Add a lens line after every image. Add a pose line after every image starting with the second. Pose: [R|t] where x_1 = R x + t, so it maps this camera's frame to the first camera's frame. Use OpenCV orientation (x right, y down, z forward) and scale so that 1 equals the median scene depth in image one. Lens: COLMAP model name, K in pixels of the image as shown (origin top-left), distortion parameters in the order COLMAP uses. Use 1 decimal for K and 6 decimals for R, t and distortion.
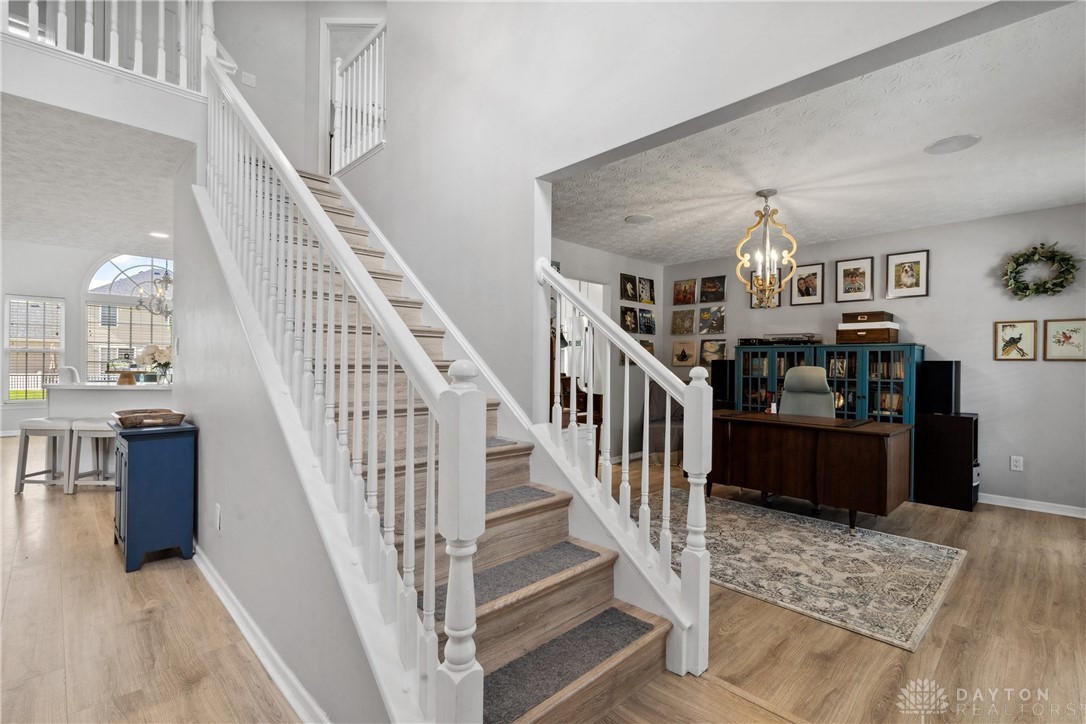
lens RADIAL K [[506.4, 0, 542.2], [0, 506.4, 364.5], [0, 0, 1]] dist [0.000140, -0.000274]
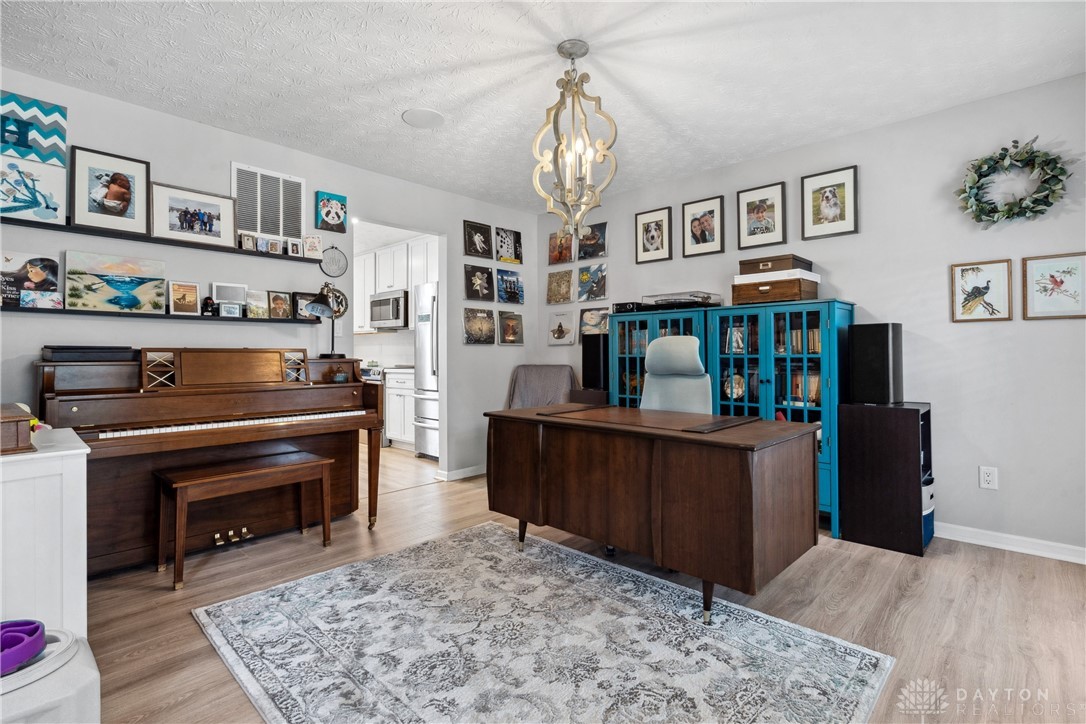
lens RADIAL K [[506.4, 0, 554.9], [0, 506.4, 347.0], [0, 0, 1]] dist [0.000140, -0.000274]
pose [[0.999441, -0.016416, 0.029141, 0.361611], [0.016950, 0.999691, -0.018175, 0.028513], [-0.028833, 0.018658, 0.999410, 0.359918]]
